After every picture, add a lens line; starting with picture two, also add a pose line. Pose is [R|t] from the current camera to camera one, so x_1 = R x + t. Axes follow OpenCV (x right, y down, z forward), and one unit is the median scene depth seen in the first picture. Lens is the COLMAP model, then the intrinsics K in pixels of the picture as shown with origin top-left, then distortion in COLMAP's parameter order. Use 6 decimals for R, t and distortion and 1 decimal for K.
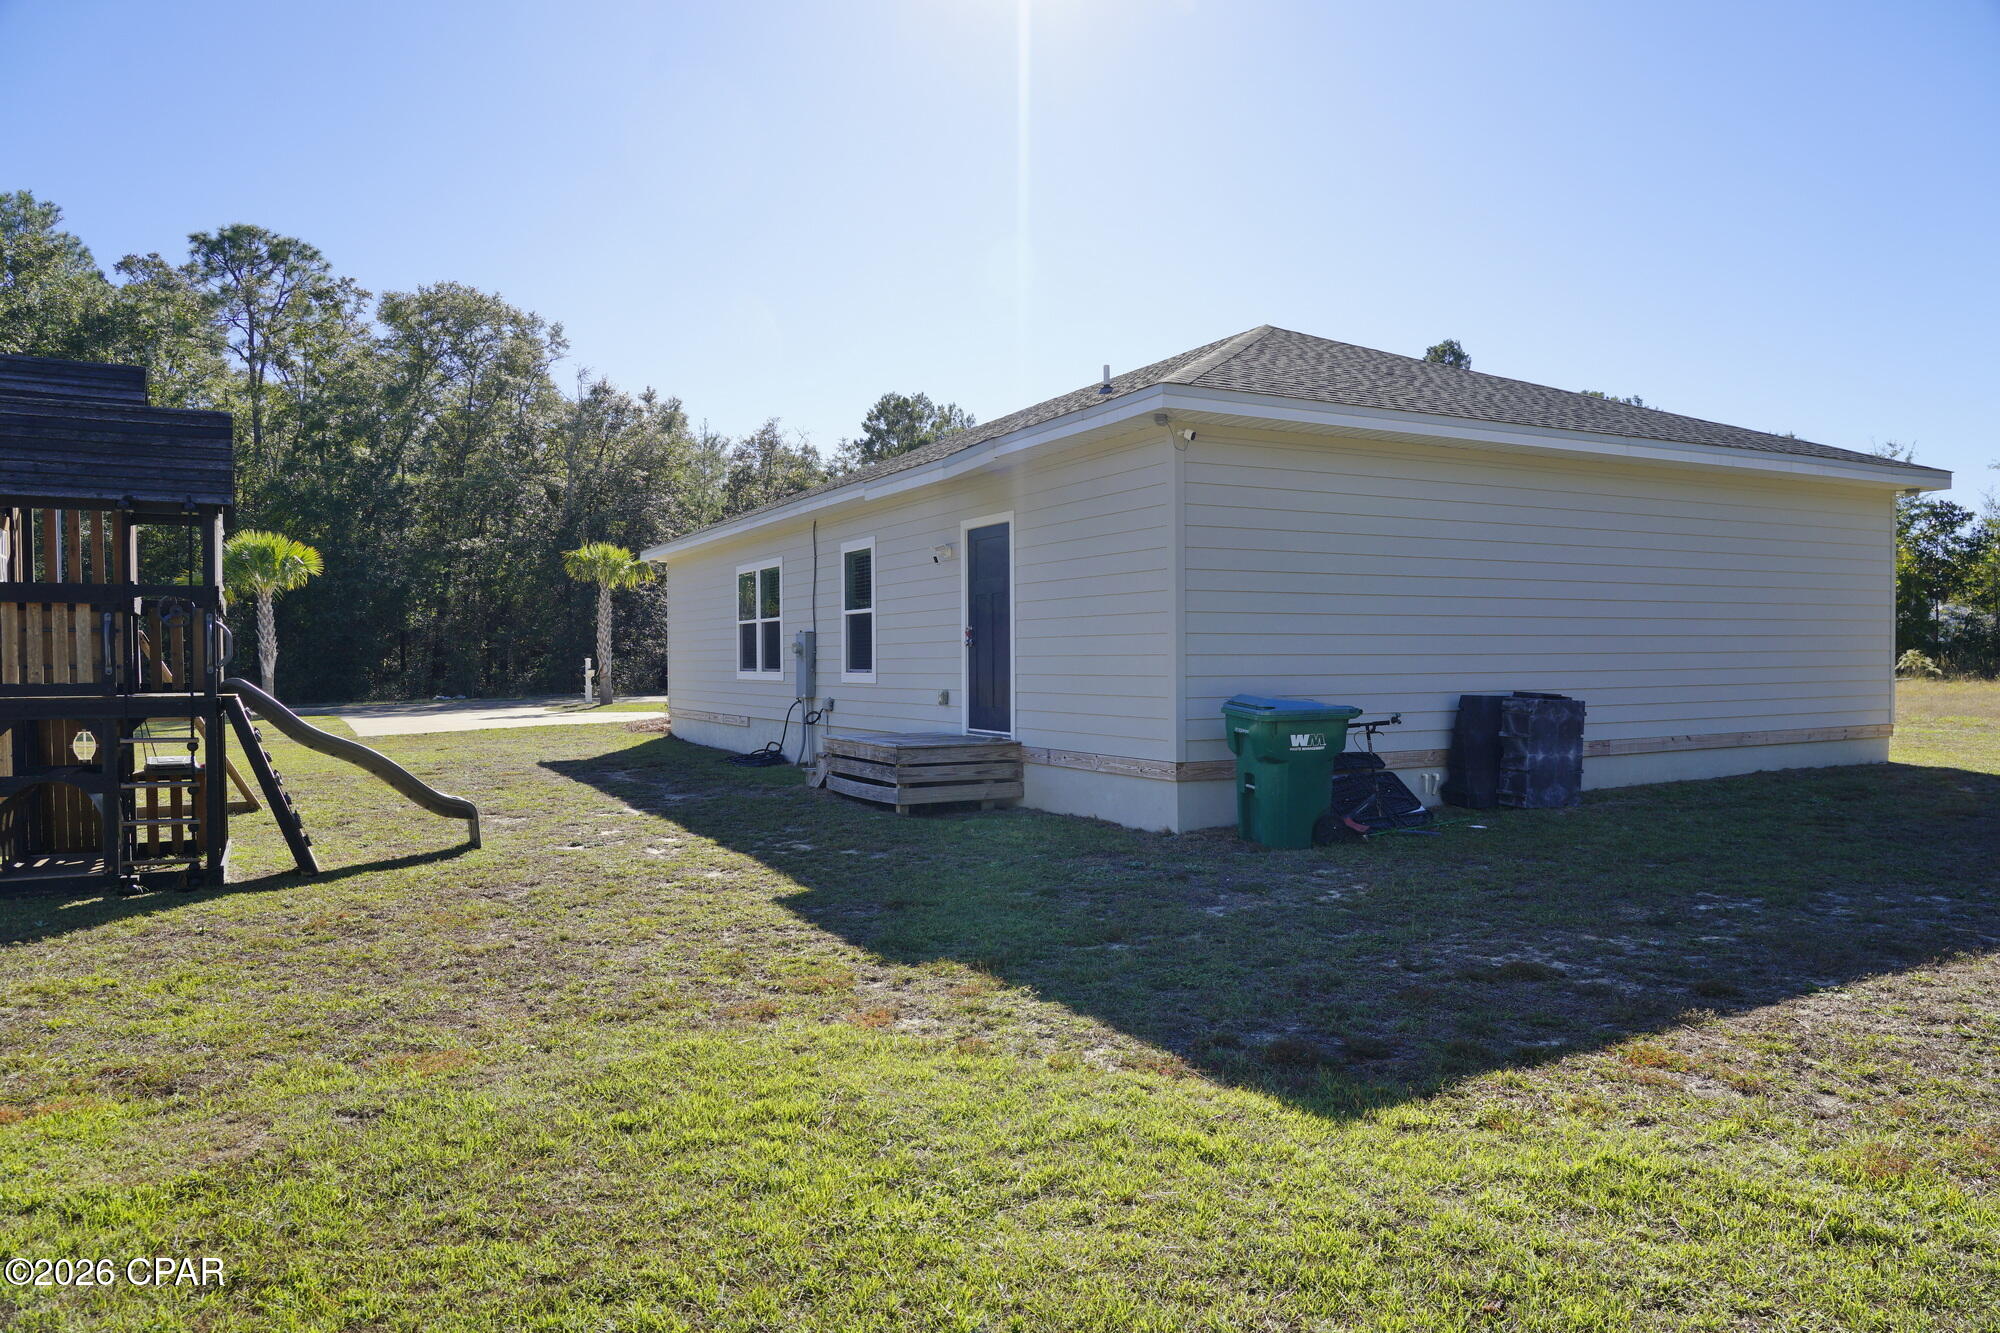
lens RADIAL K [[1348.1, 0, 1000.0], [0, 1348.1, 666.5], [0, 0, 1]] dist [-0.002675, -0.002849]
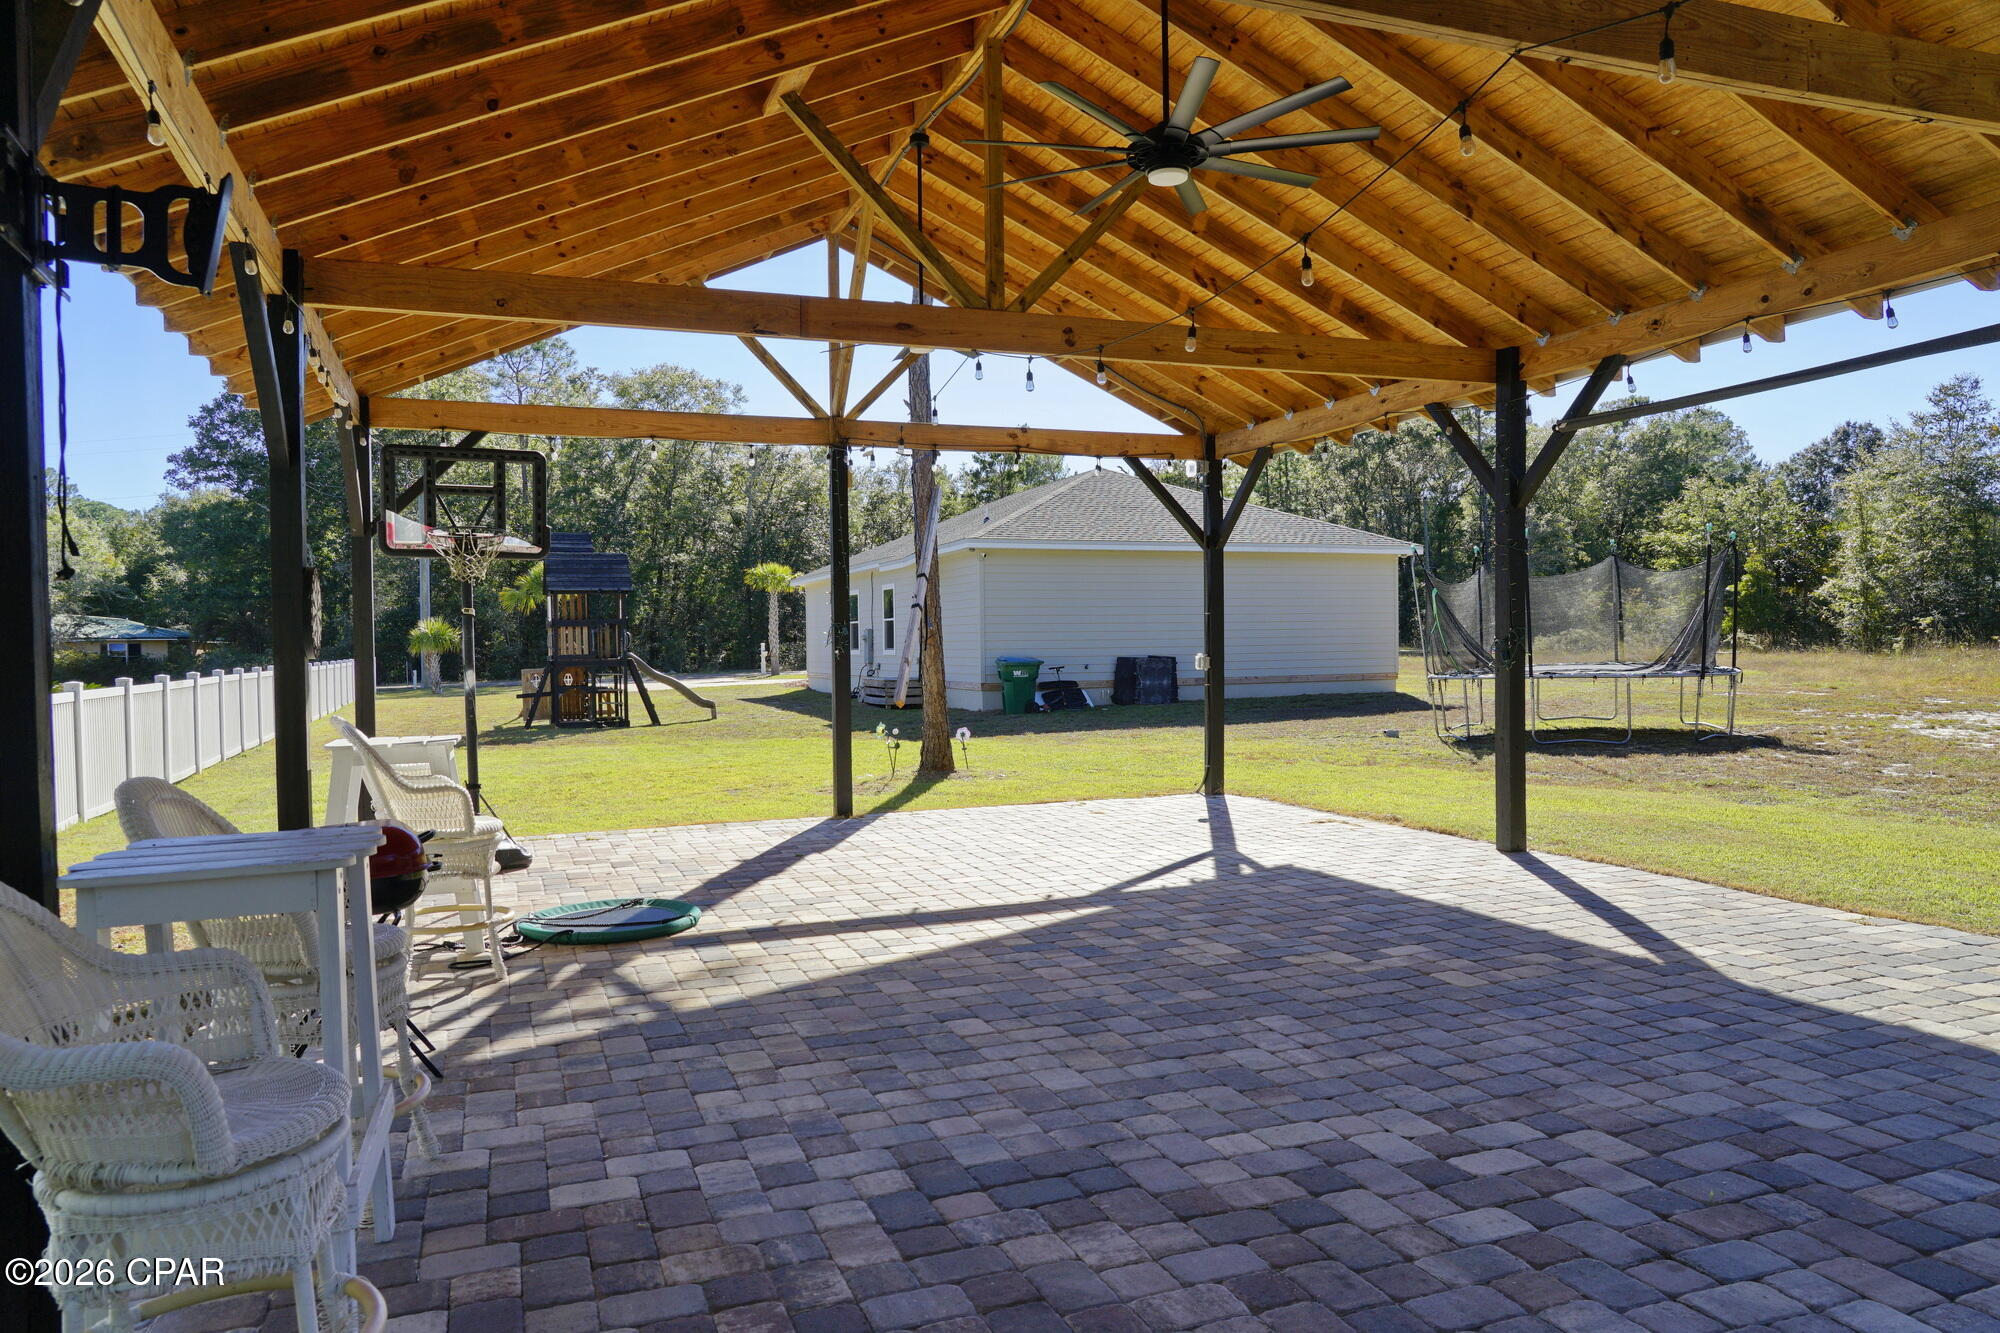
lens RADIAL K [[1348.1, 0, 1000.0], [0, 1348.1, 666.5], [0, 0, 1]] dist [-0.002675, -0.002849]
pose [[0.992086, -0.005272, -0.125450, 0.107450], [0.006953, 0.999892, 0.012966, 0.001498], [0.125368, -0.013736, 0.992015, -0.336474]]
